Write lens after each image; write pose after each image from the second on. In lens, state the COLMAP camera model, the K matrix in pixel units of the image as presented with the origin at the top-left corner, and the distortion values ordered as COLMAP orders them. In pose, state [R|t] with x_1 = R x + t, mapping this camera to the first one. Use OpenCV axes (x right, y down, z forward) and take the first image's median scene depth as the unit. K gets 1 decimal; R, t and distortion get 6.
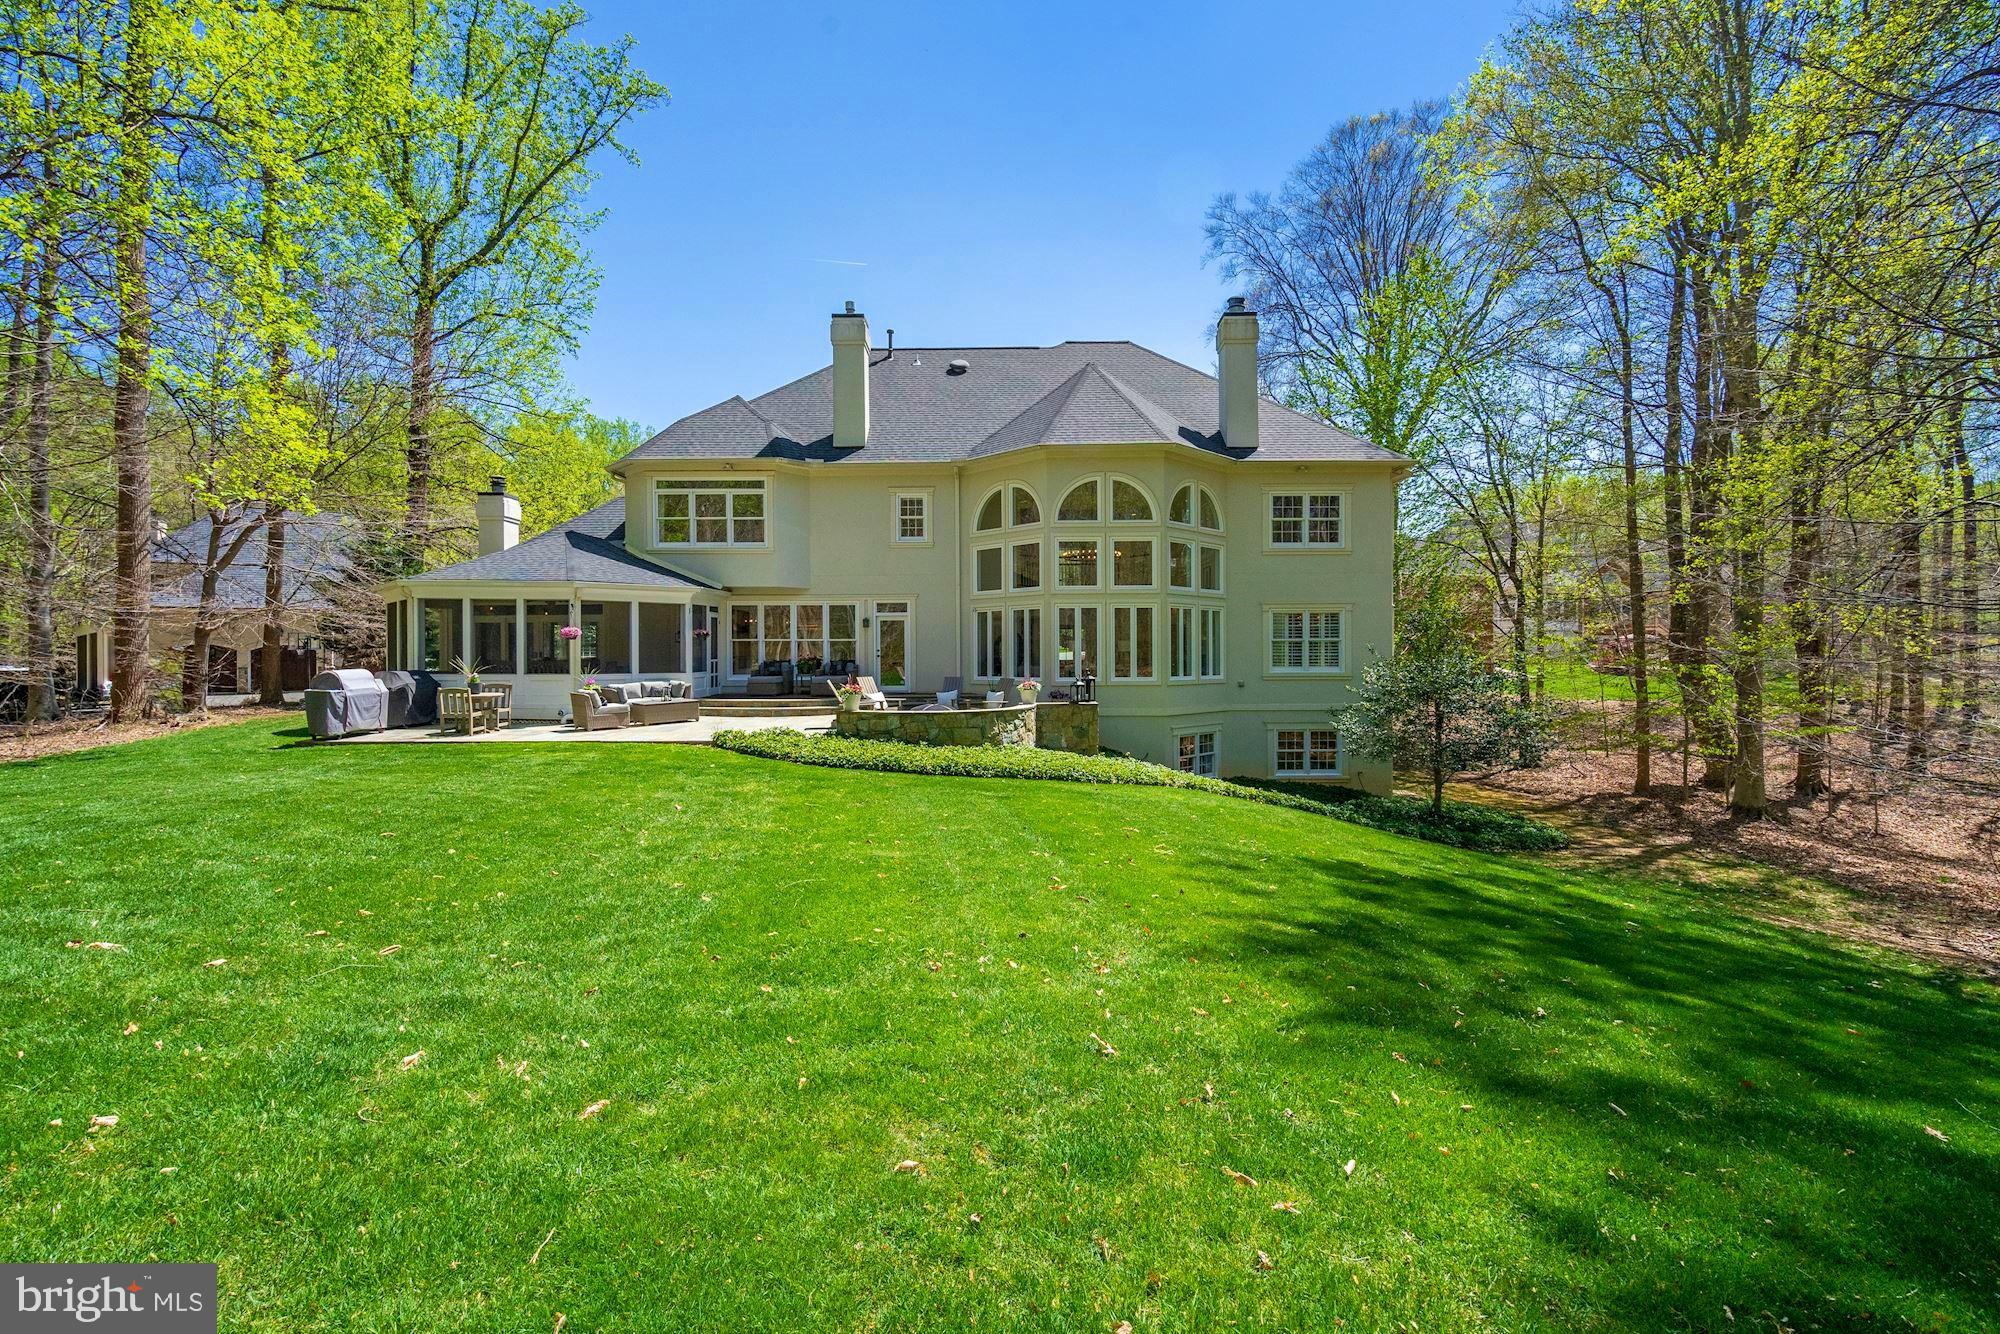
lens RADIAL K [[900.3, 0, 996.0], [0, 900.3, 672.0], [0, 0, 1]] dist [0.000818, 0.000548]
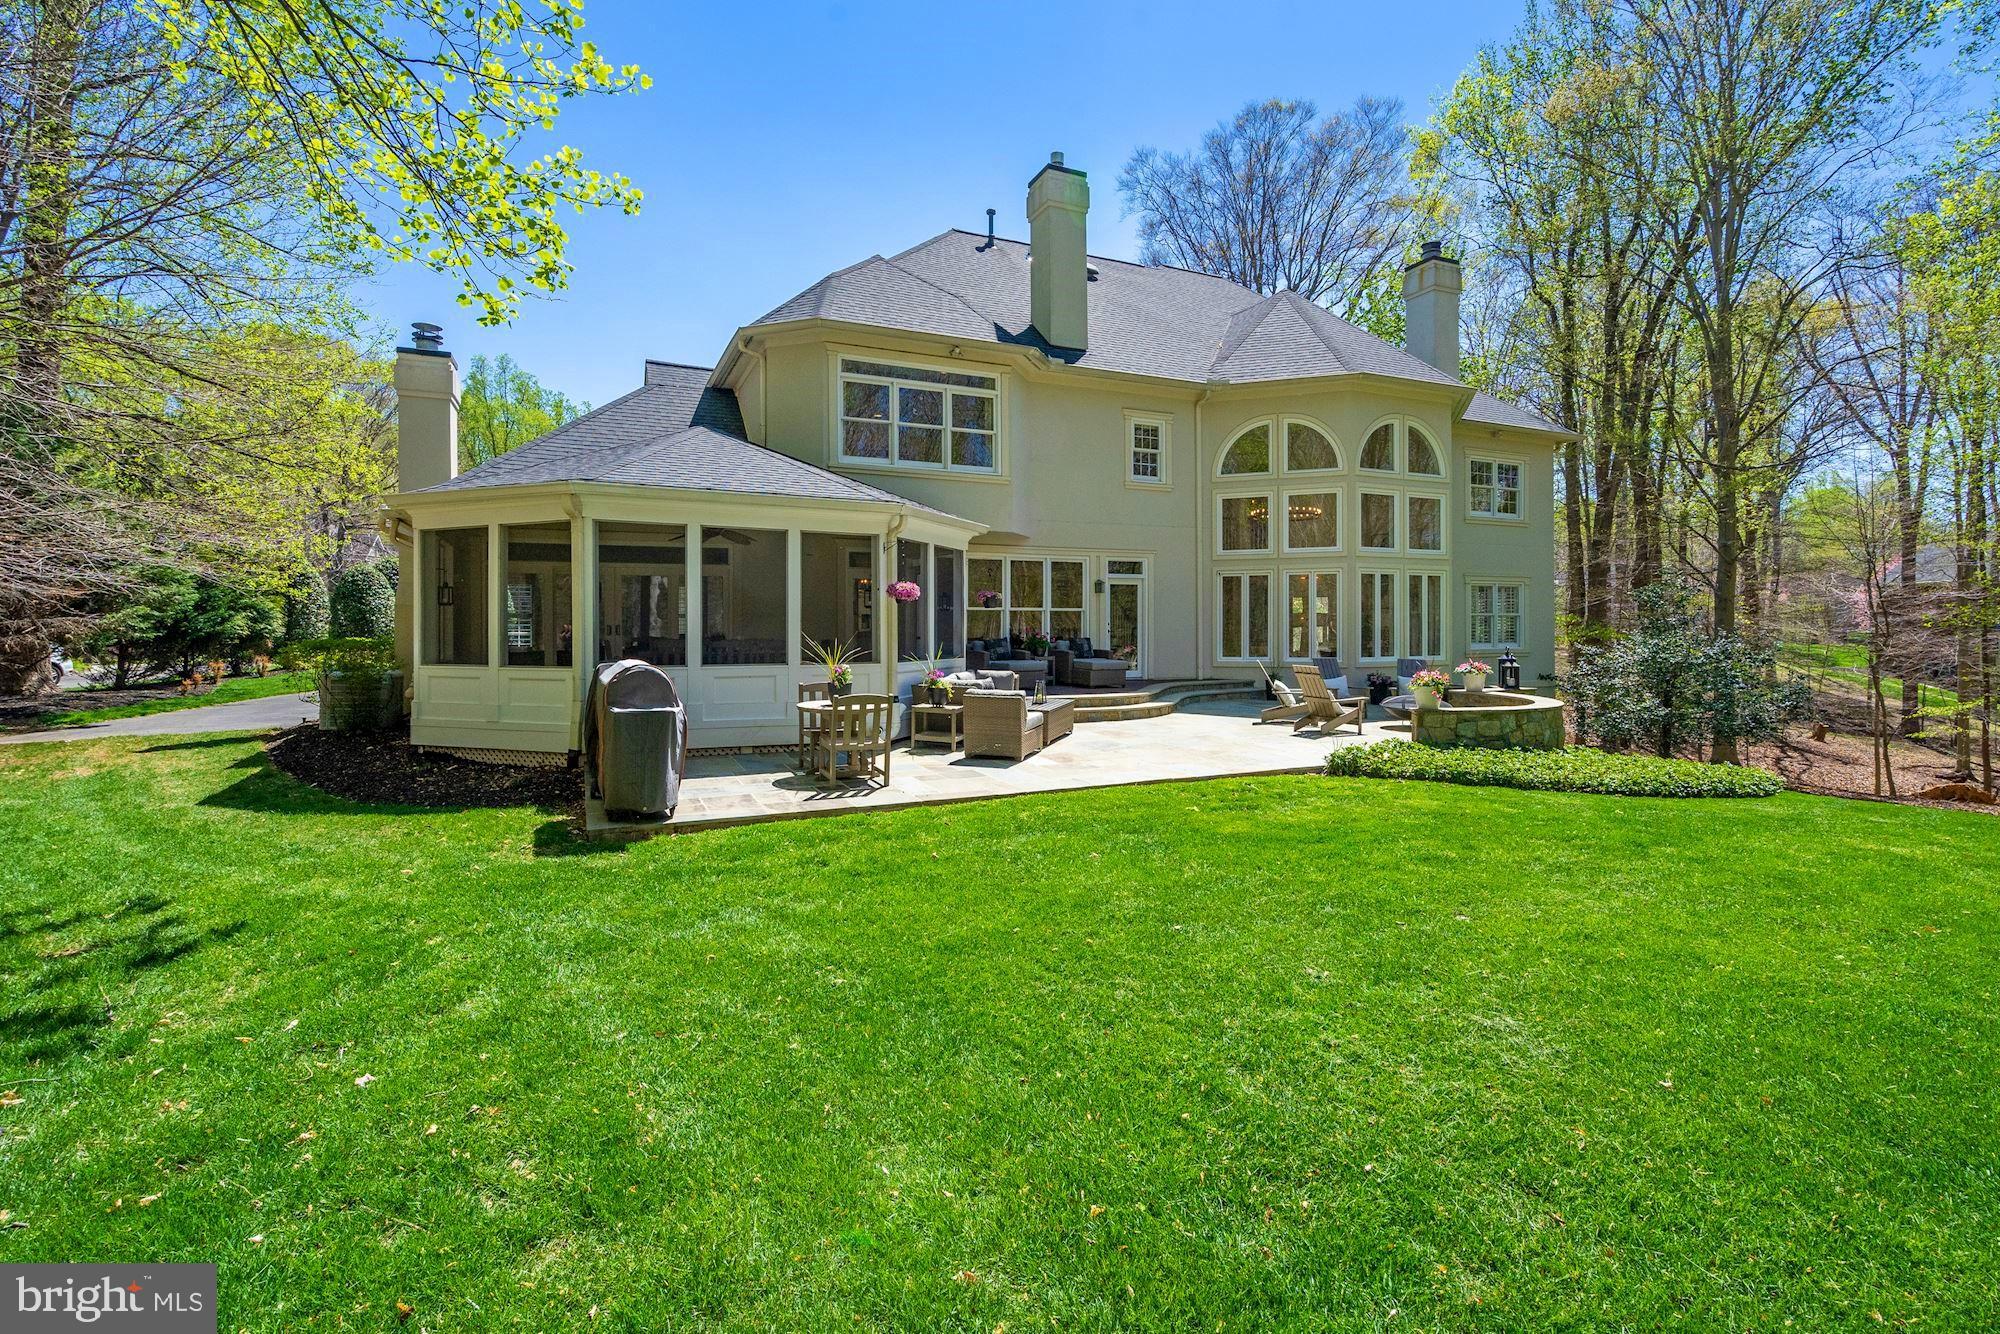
lens RADIAL K [[900.3, 0, 1001.2], [0, 900.3, 648.4], [0, 0, 1]] dist [0.000818, 0.000548]
pose [[0.903732, -0.009958, 0.427983, -0.538393], [0.009501, 0.999950, 0.003202, -0.006817], [-0.427993, 0.001173, 0.903781, 0.361489]]
